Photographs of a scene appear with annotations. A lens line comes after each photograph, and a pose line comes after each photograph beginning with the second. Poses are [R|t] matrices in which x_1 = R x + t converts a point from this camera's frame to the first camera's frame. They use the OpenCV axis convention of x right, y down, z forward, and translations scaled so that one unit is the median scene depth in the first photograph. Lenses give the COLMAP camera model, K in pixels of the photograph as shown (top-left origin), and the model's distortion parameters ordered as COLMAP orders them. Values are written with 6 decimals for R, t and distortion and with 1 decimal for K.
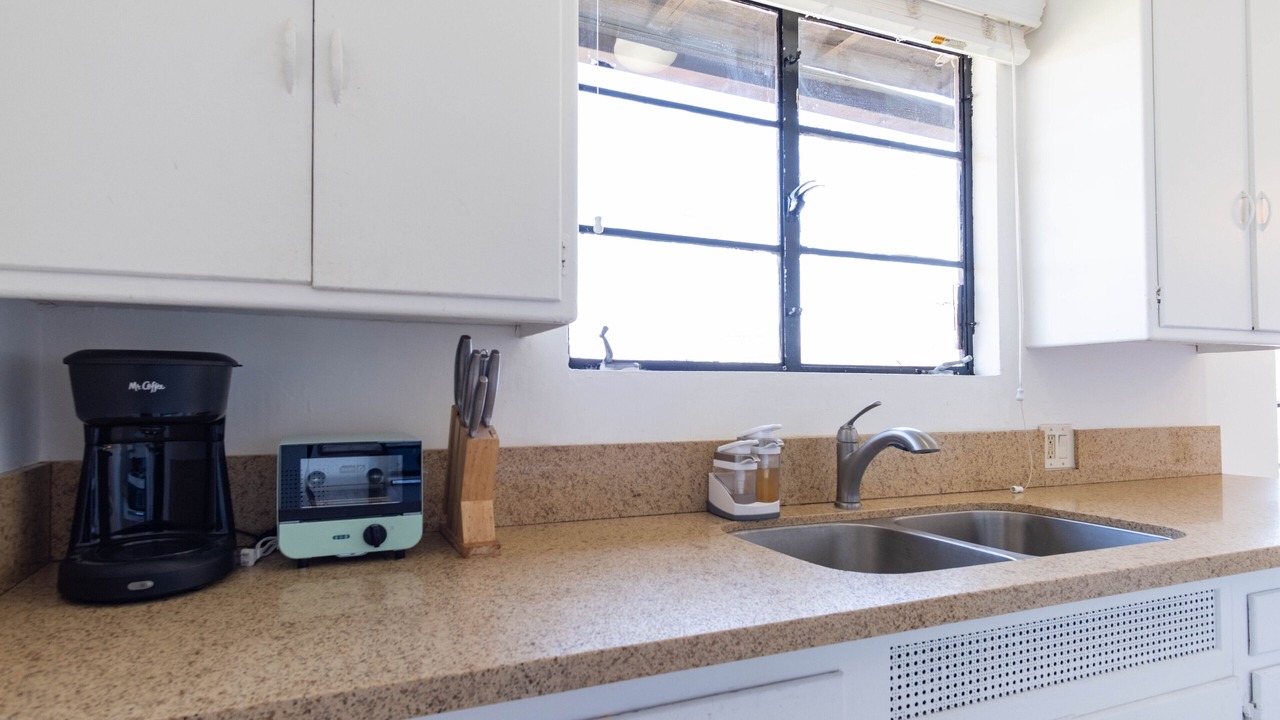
lens RADIAL K [[675.7, 0, 638.5], [0, 675.7, 356.4], [0, 0, 1]] dist [0.003280, 0.000526]
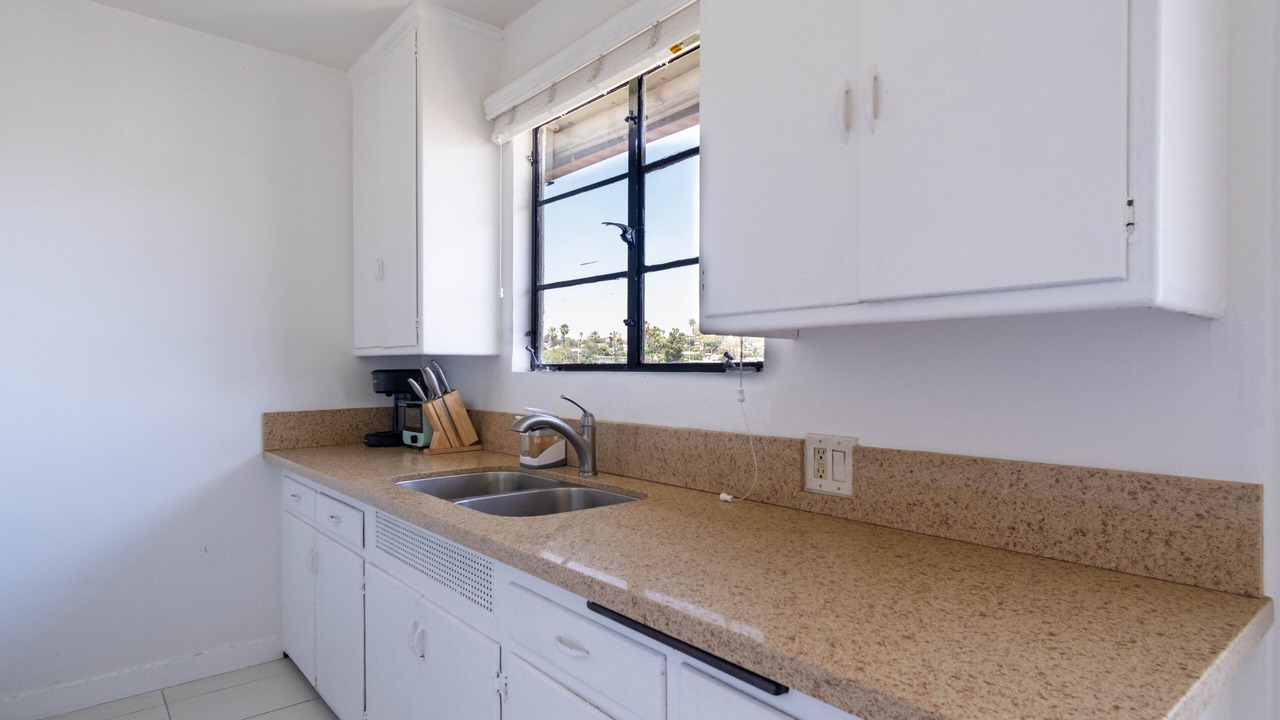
lens RADIAL K [[681.9, 0, 636.6], [0, 681.9, 362.6], [0, 0, 1]] dist [0.001055, 0.001431]
pose [[0.303412, -0.015517, -0.952733, 4.304274], [0.047198, 0.998885, -0.001238, 0.029110], [0.951690, -0.044592, 0.303806, 1.877373]]
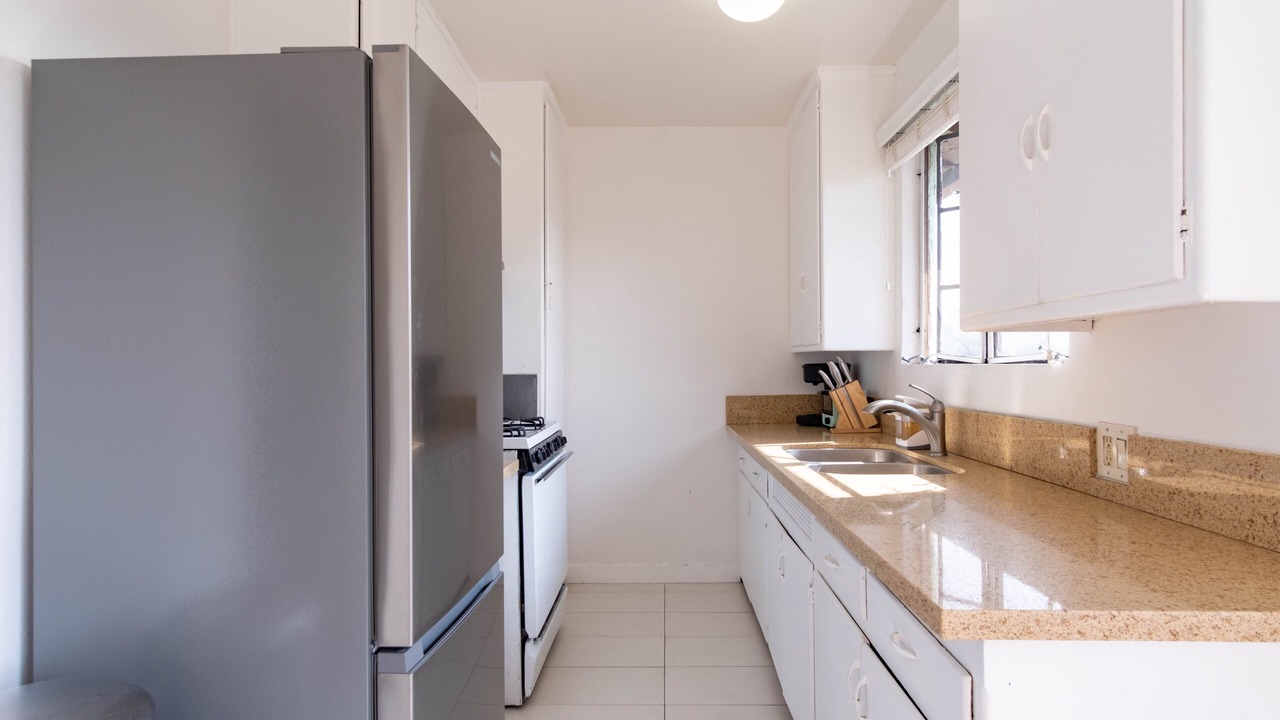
lens RADIAL K [[684.3, 0, 676.0], [0, 684.3, 346.3], [0, 0, 1]] dist [0.000289, 0.000108]
pose [[-0.355105, -0.030462, -0.934330, 5.181944], [0.046133, 0.997680, -0.050061, 0.086380], [0.933688, -0.060881, -0.352875, 2.707217]]
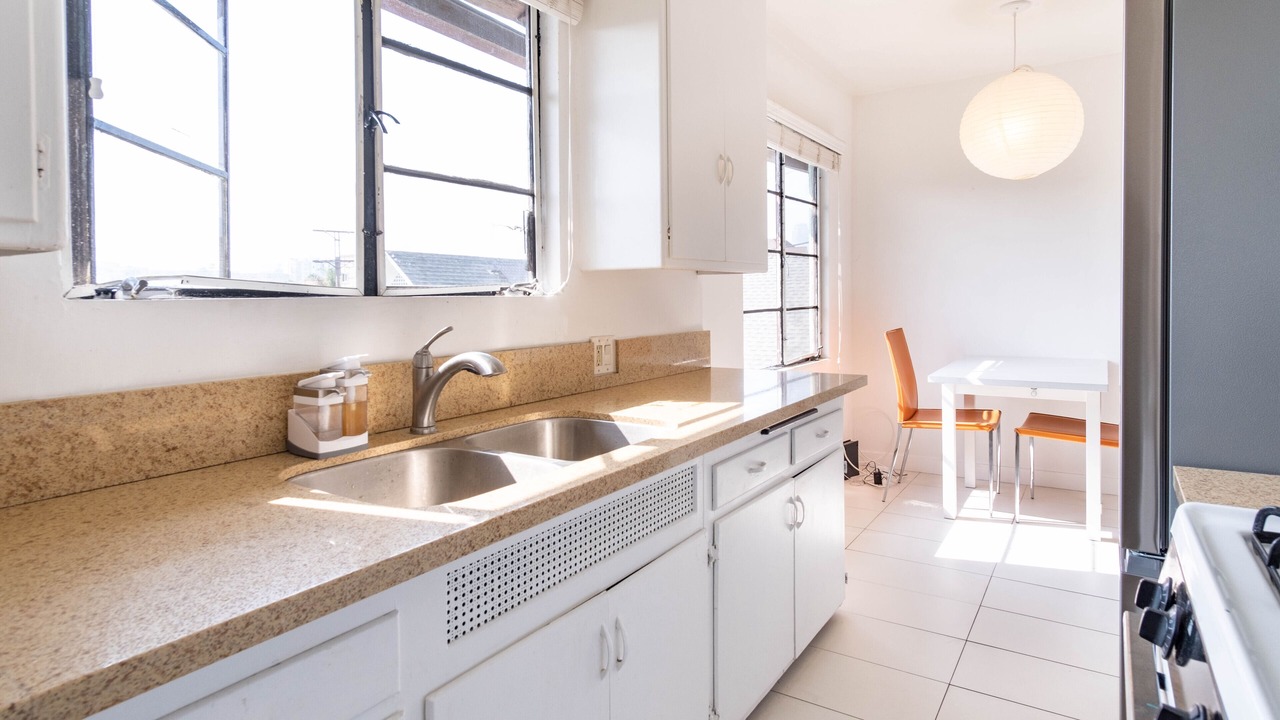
lens RADIAL K [[678.1, 0, 628.0], [0, 678.1, 293.9], [0, 0, 1]] dist [0.003576, 0.001598]
pose [[0.836625, -0.016339, 0.547533, 0.033363], [-0.001569, 0.999480, 0.032222, -0.038769], [-0.547774, -0.027817, 0.836164, -0.026986]]
